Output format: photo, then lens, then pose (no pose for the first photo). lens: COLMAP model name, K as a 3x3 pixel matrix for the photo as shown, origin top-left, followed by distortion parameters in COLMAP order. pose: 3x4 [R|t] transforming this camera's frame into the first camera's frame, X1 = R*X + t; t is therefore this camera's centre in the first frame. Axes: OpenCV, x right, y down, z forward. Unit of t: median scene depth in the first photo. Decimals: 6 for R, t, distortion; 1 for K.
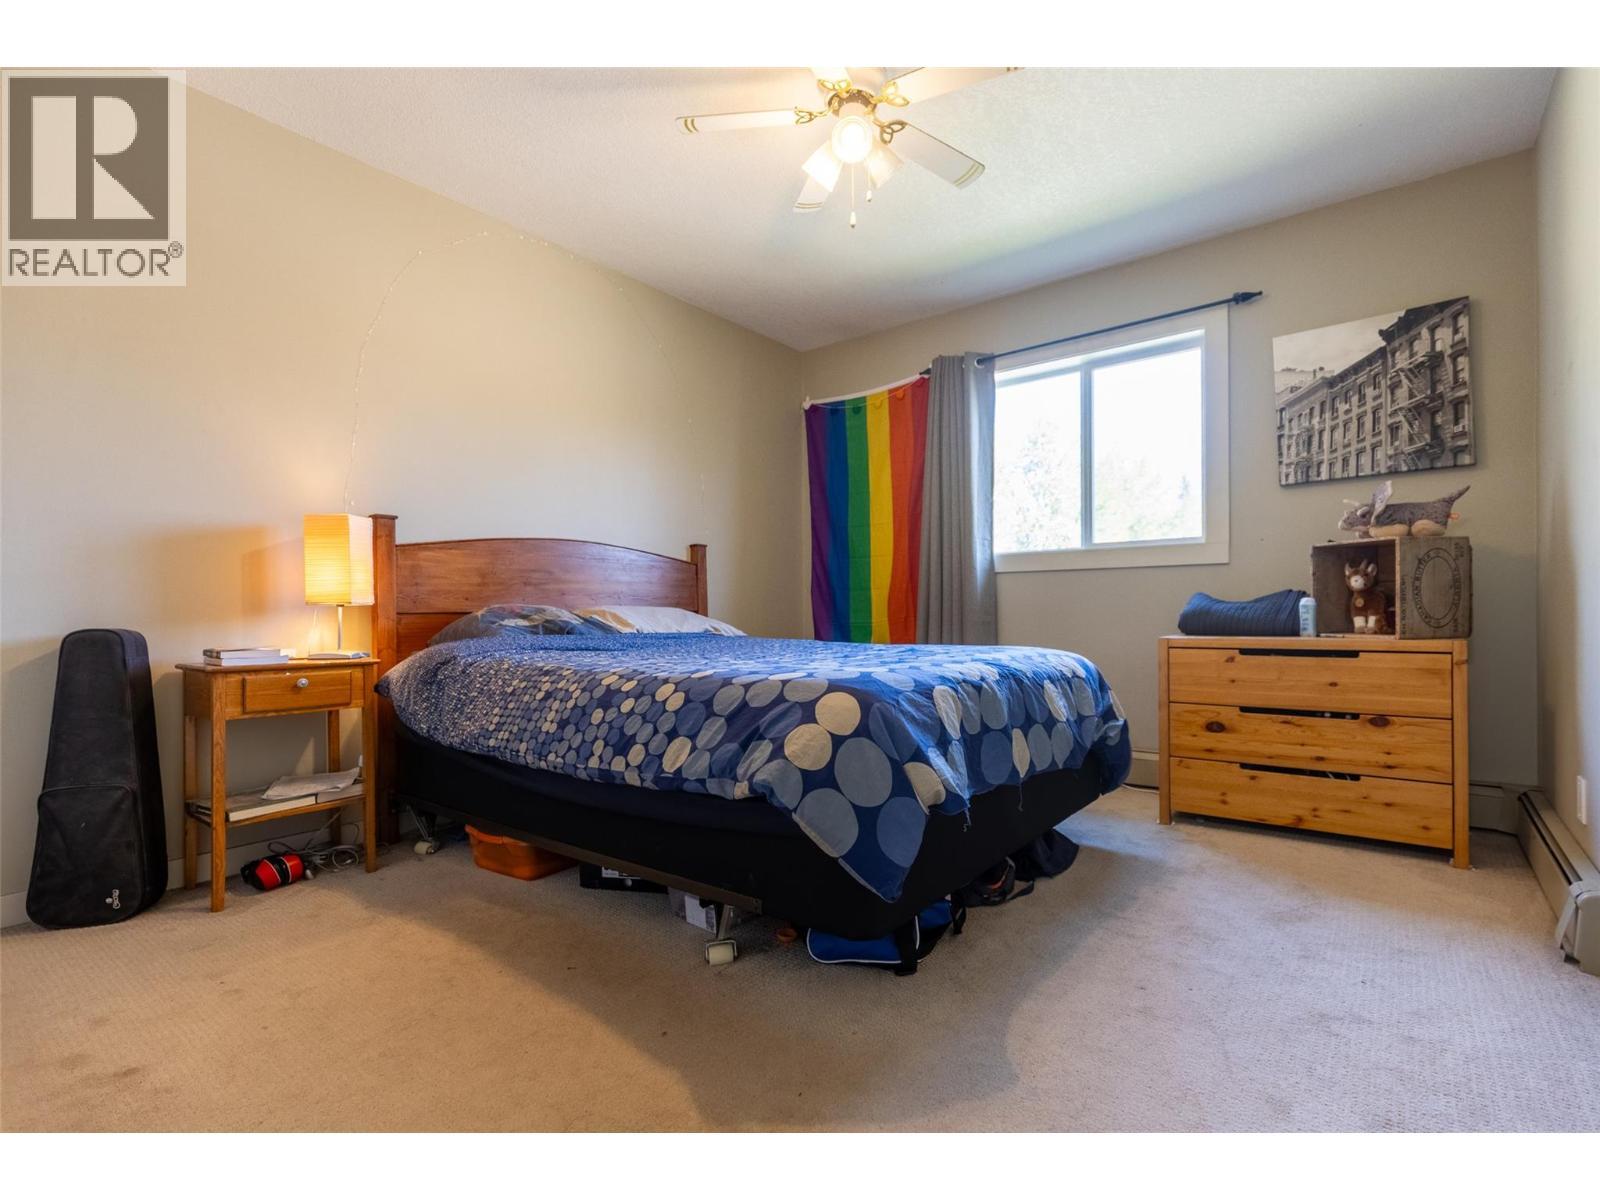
lens RADIAL K [[763.1, 0, 800.0], [0, 763.1, 600.0], [0, 0, 1]] dist [0.000713, -0.000469]
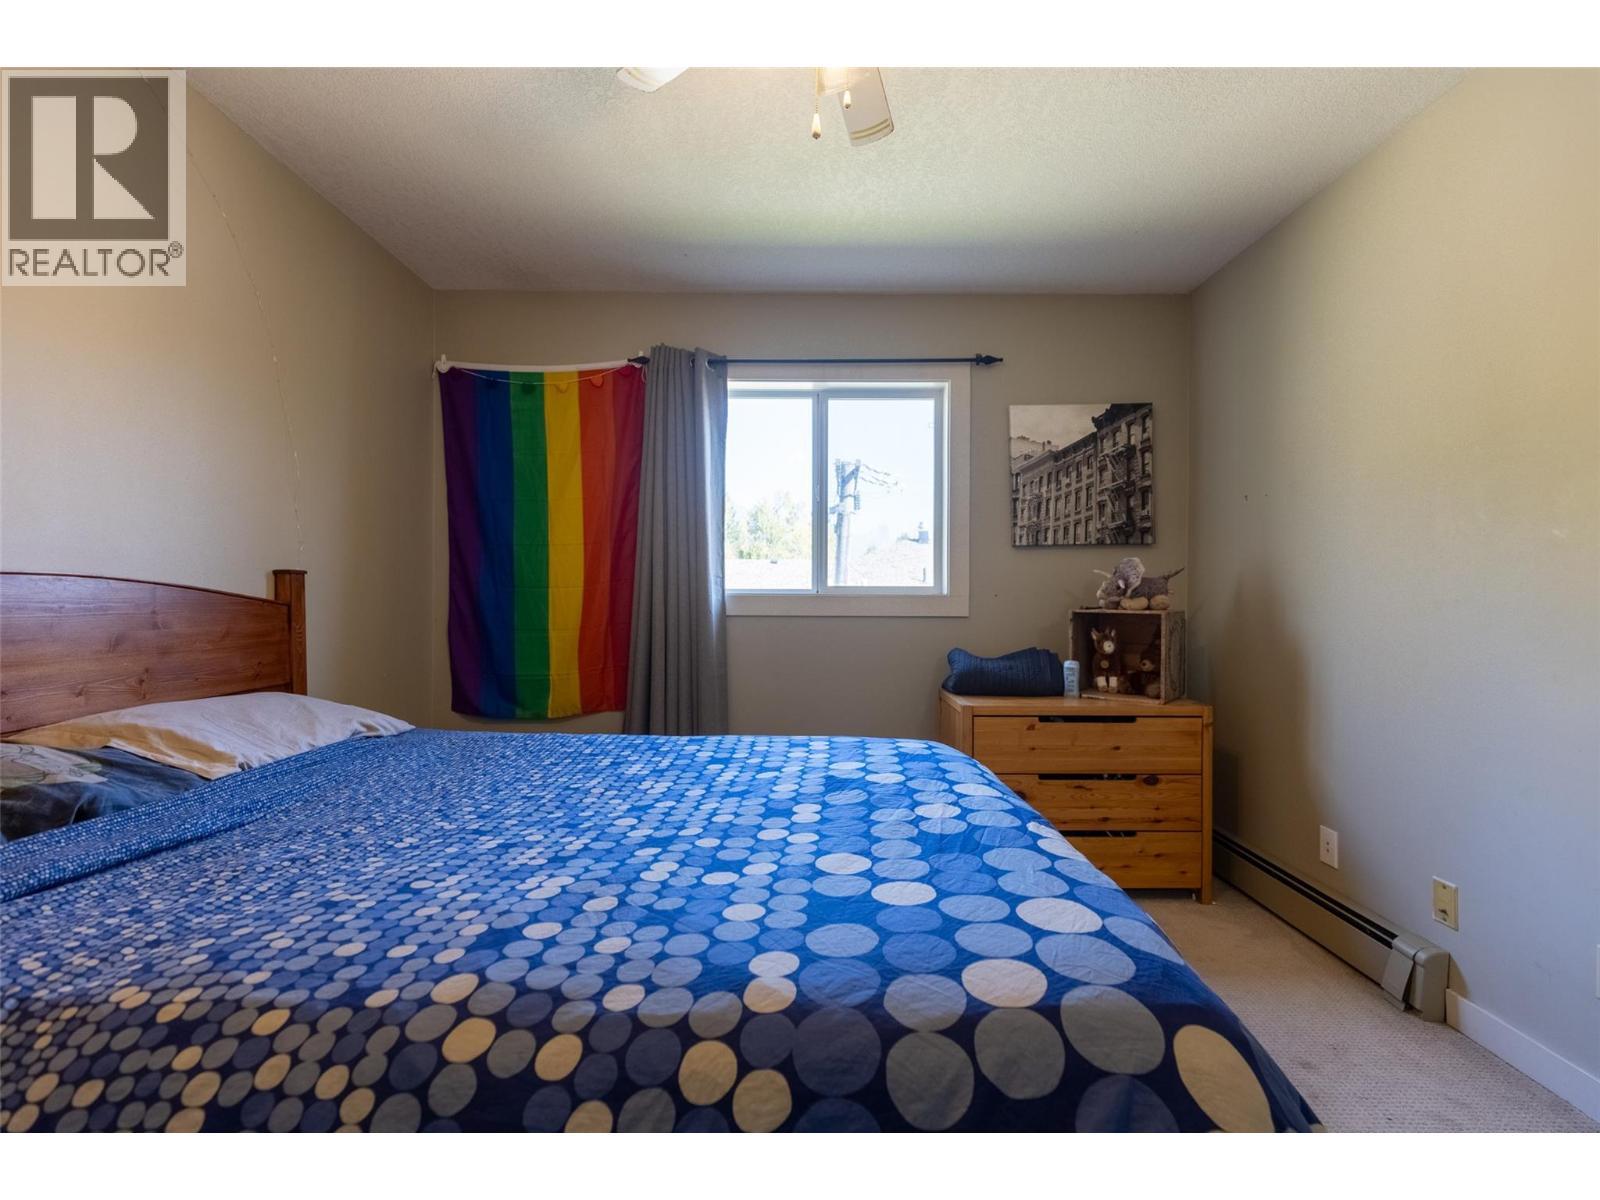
lens RADIAL K [[751.8, 0, 864.0], [0, 751.8, 601.4], [0, 0, 1]] dist [0.009431, -0.000437]
pose [[0.778053, 0.014812, 0.628024, -0.199085], [-0.018731, 0.999824, -0.000376, -0.072792], [-0.627919, -0.011471, 0.778194, 0.337171]]
